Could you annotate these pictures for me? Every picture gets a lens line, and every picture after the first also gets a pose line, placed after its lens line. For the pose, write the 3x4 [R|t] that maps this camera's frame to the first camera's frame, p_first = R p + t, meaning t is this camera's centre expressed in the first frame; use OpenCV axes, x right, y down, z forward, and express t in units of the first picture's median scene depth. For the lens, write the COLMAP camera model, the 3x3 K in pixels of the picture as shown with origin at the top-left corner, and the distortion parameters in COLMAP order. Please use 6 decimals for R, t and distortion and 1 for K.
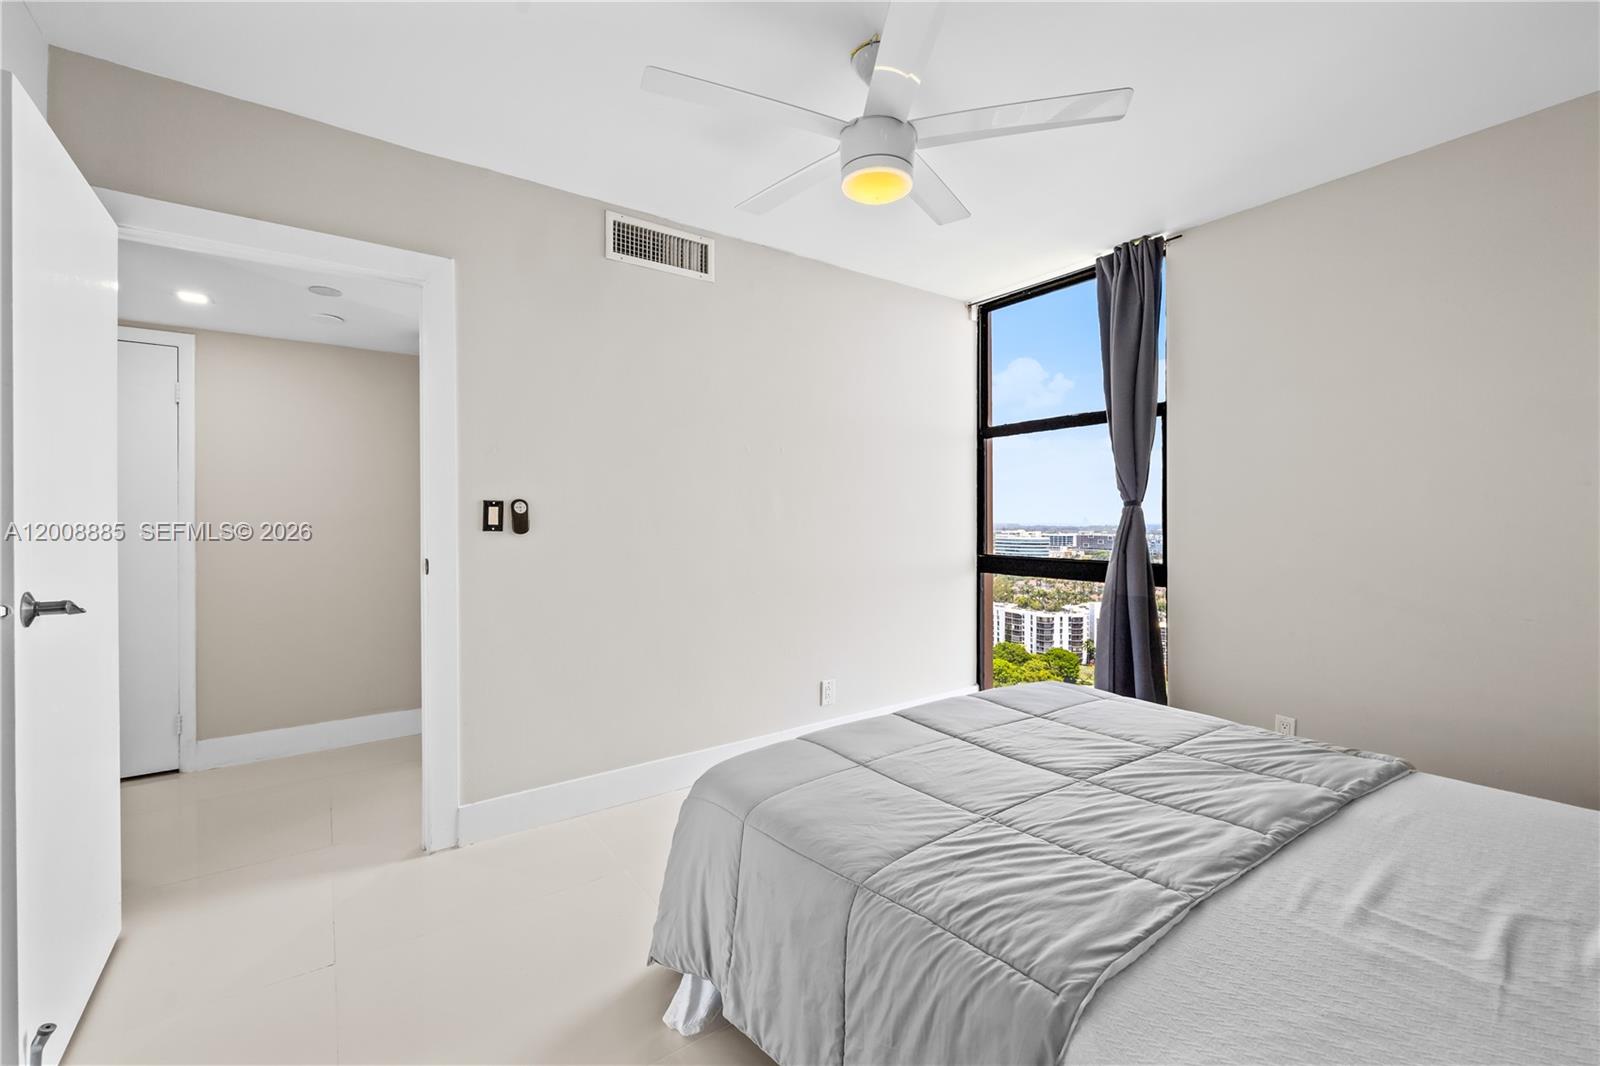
lens RADIAL K [[648.2, 0, 800.0], [0, 648.2, 533.0], [0, 0, 1]] dist [-0.055061, -0.000089]
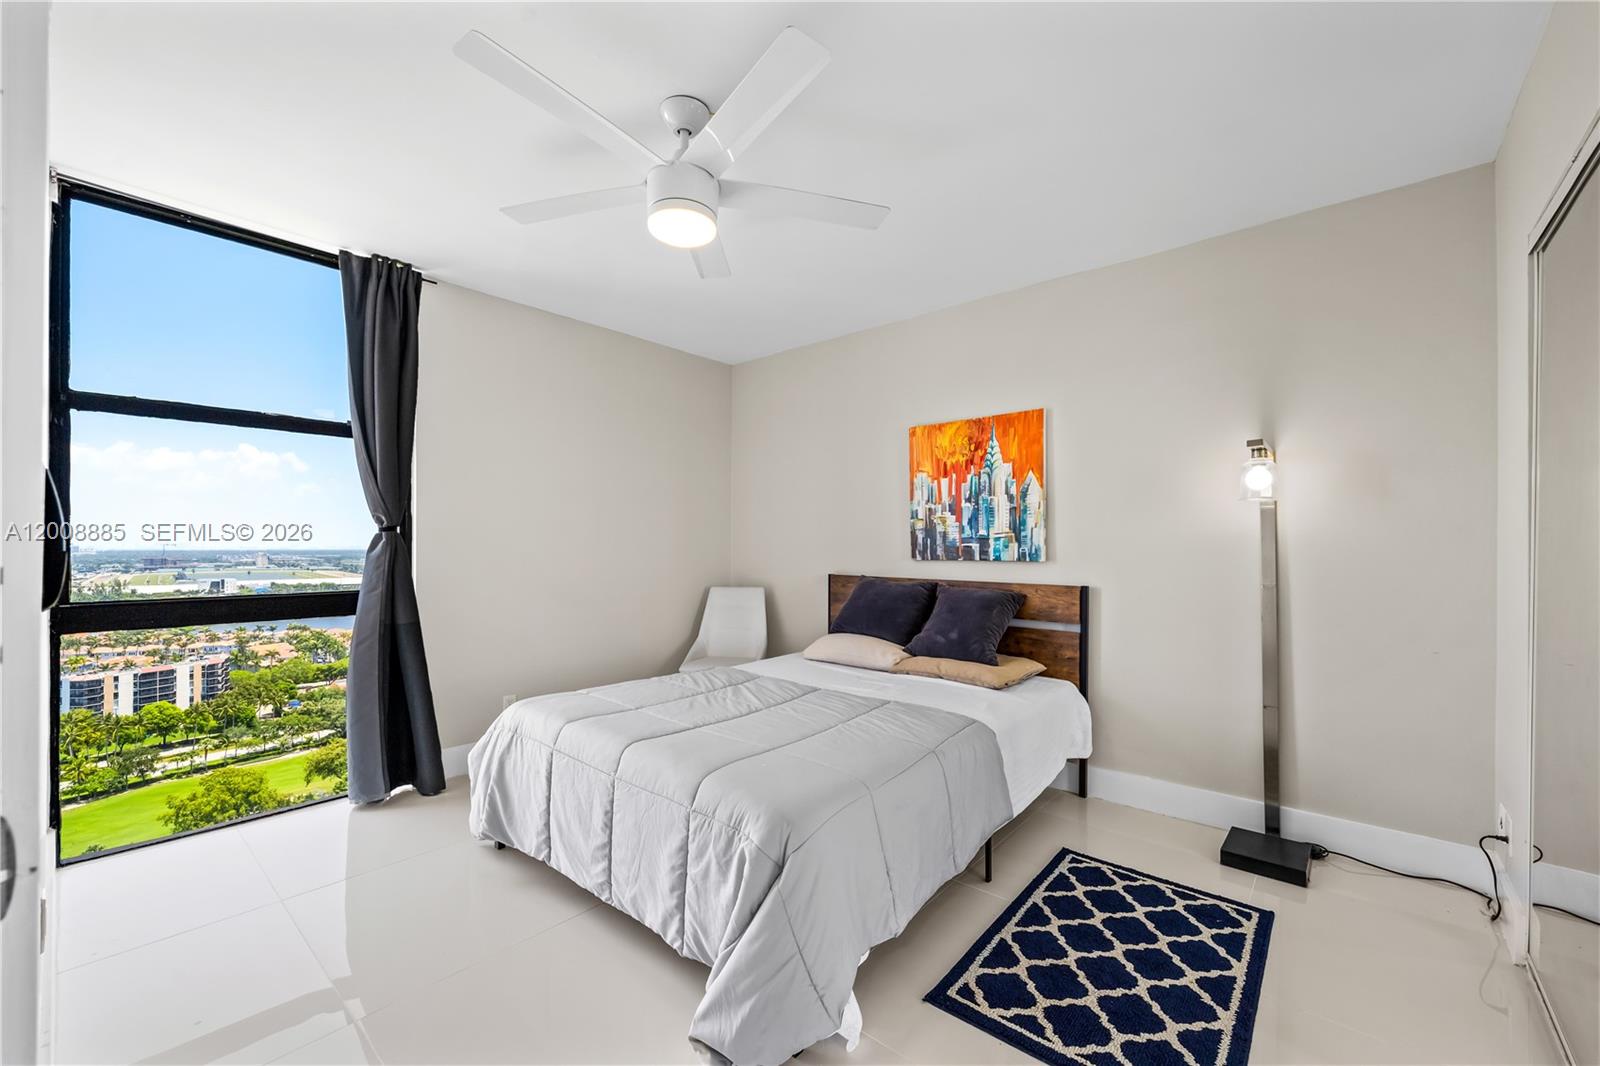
lens RADIAL K [[648.2, 0, 800.0], [0, 648.2, 533.0], [0, 0, 1]] dist [-0.055061, -0.000089]
pose [[-0.223376, -0.007222, 0.974706, -0.547507], [0.002699, 0.999964, 0.008028, -0.039958], [-0.974729, 0.004424, -0.223349, 0.572675]]
